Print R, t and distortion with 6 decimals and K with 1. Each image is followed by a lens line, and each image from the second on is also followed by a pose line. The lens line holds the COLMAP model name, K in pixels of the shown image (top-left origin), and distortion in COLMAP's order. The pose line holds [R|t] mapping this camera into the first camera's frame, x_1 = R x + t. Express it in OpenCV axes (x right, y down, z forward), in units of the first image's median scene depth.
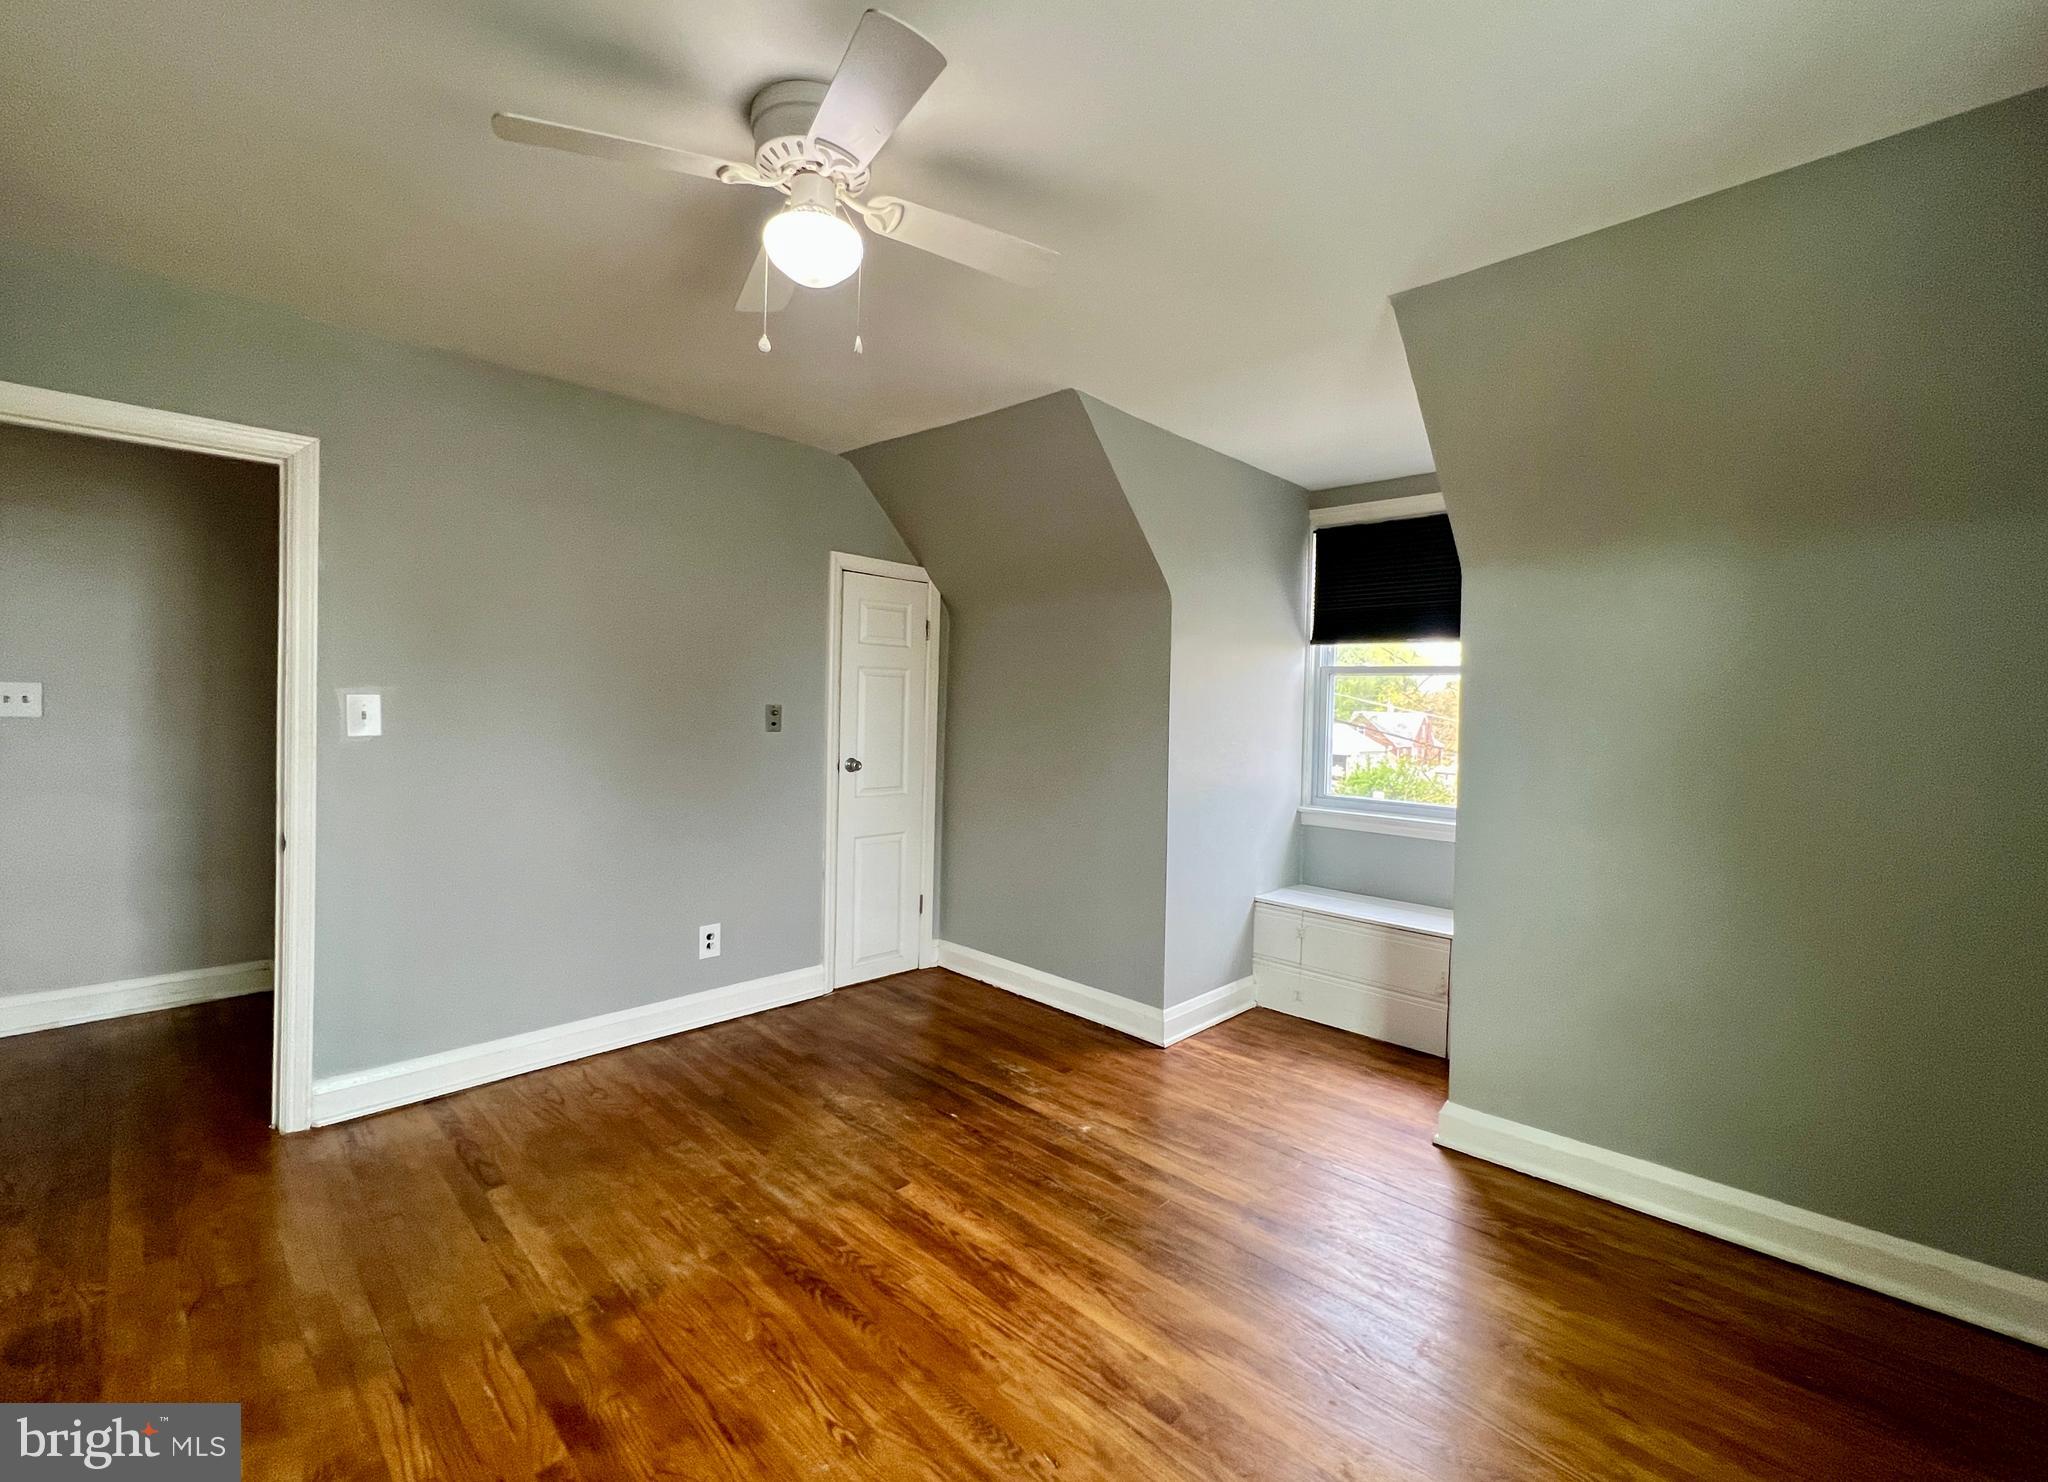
lens RADIAL K [[869.4, 0, 1026.4], [0, 869.4, 726.9], [0, 0, 1]] dist [0.000165, 0.000135]
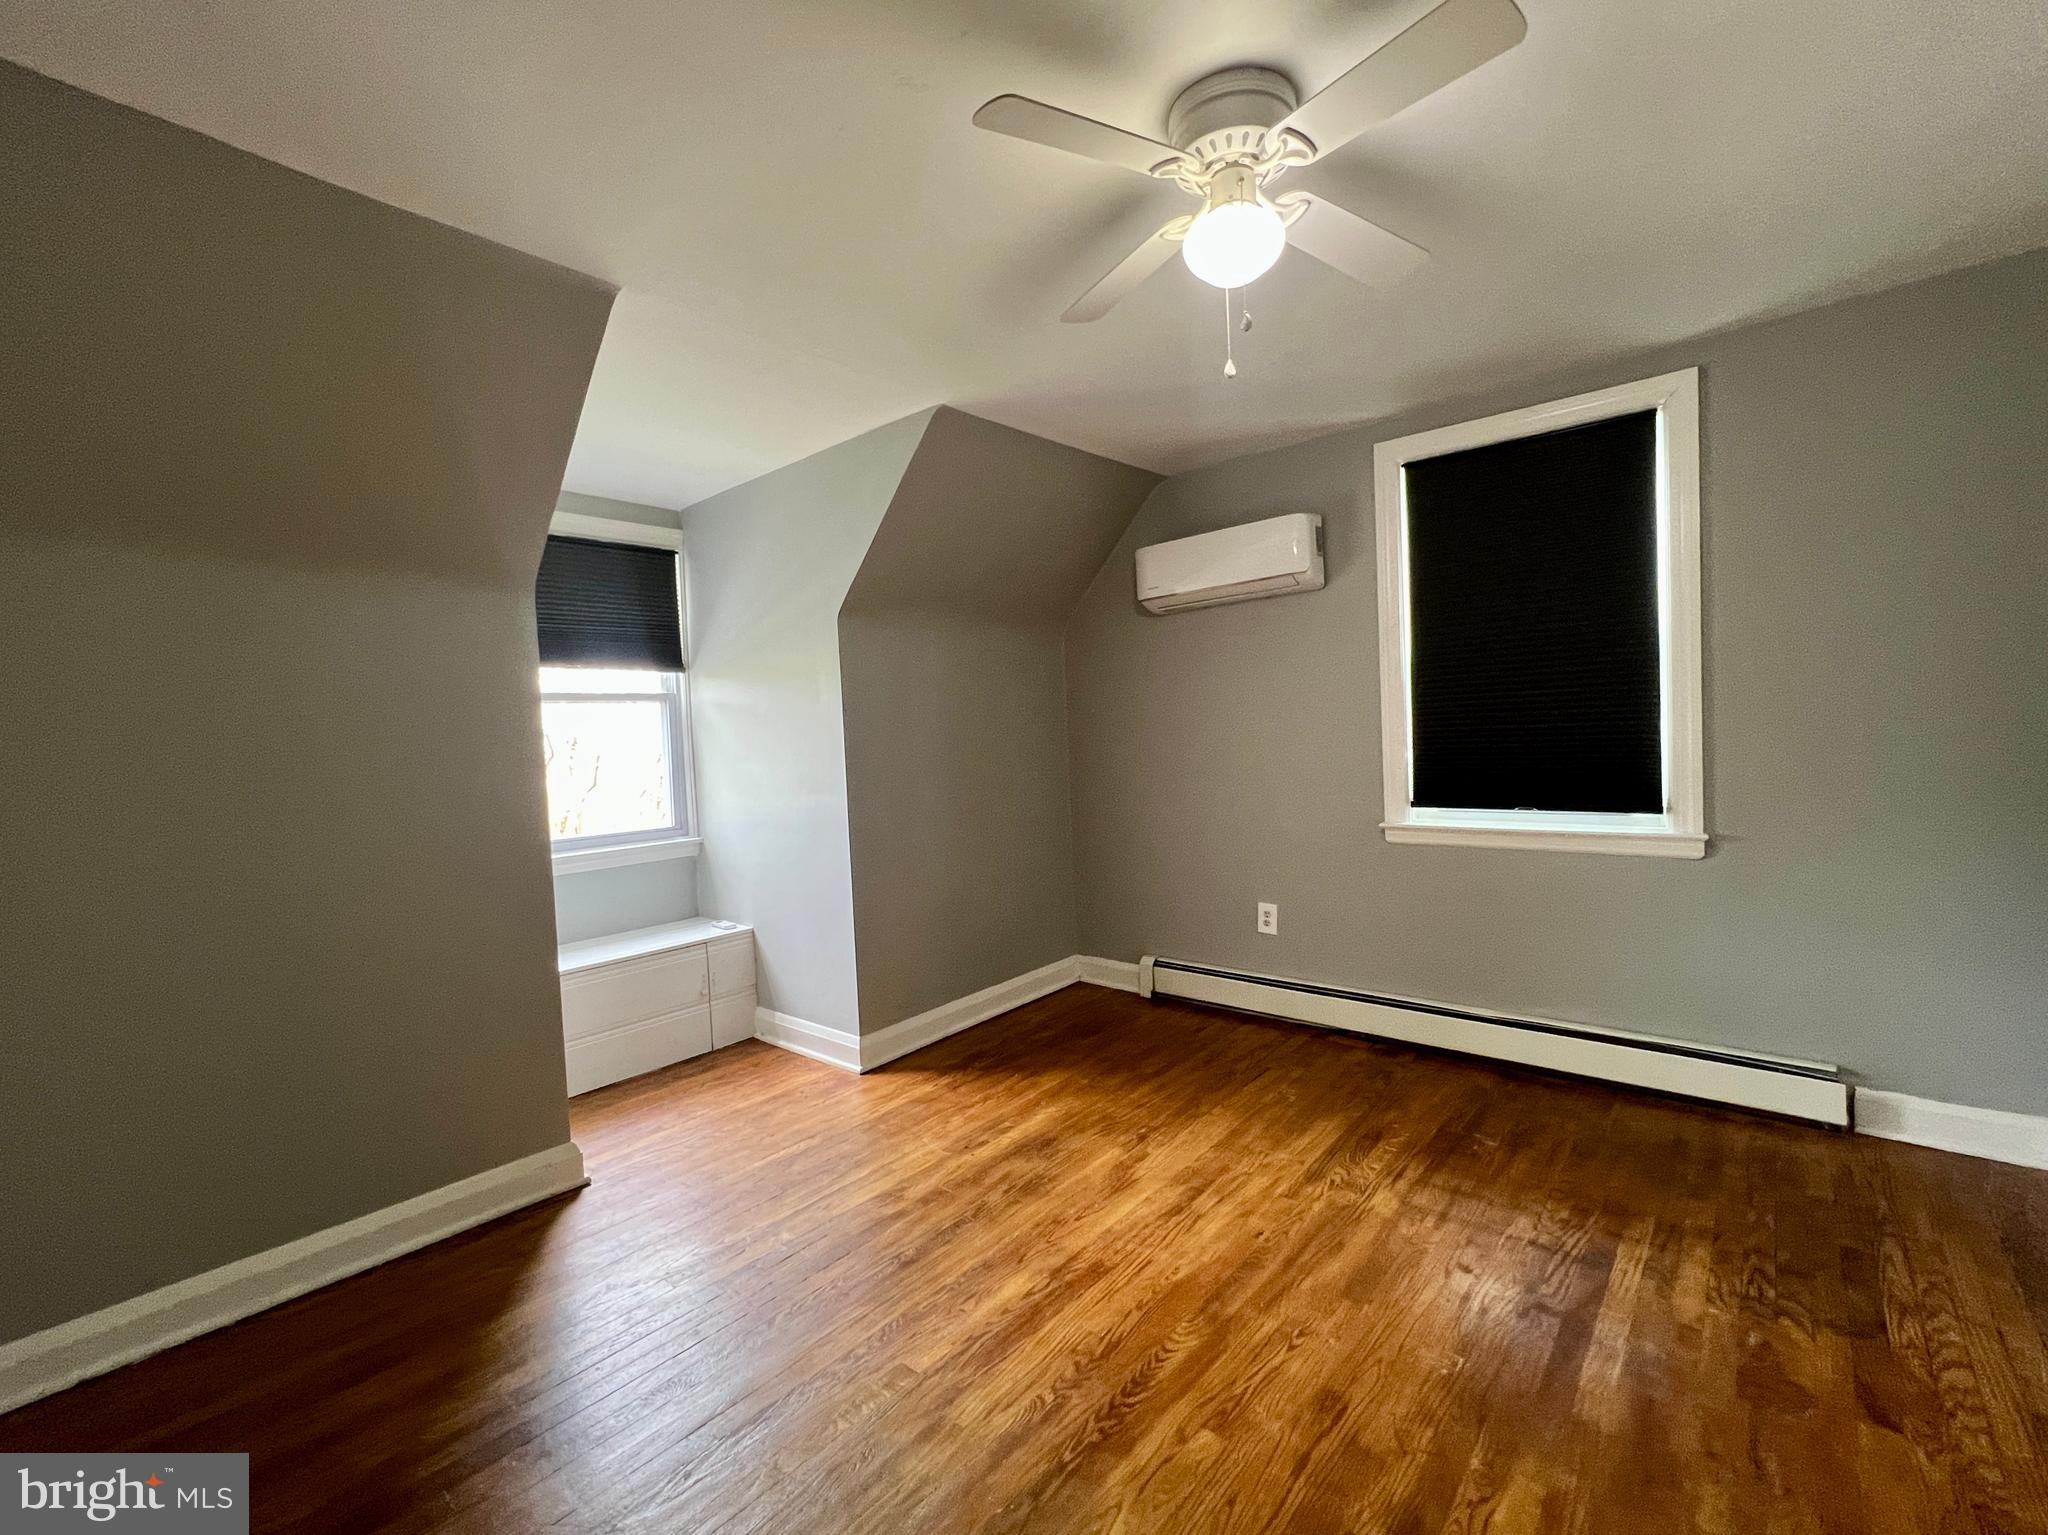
lens RADIAL K [[857.7, 0, 1024.0], [0, 857.7, 767.5], [0, 0, 1]] dist [-0.000598, 0.000390]
pose [[-0.043370, -0.063928, 0.997012, -1.121963], [0.061123, 0.995911, 0.066516, -0.044235], [-0.997188, 0.063825, -0.039285, 1.177908]]
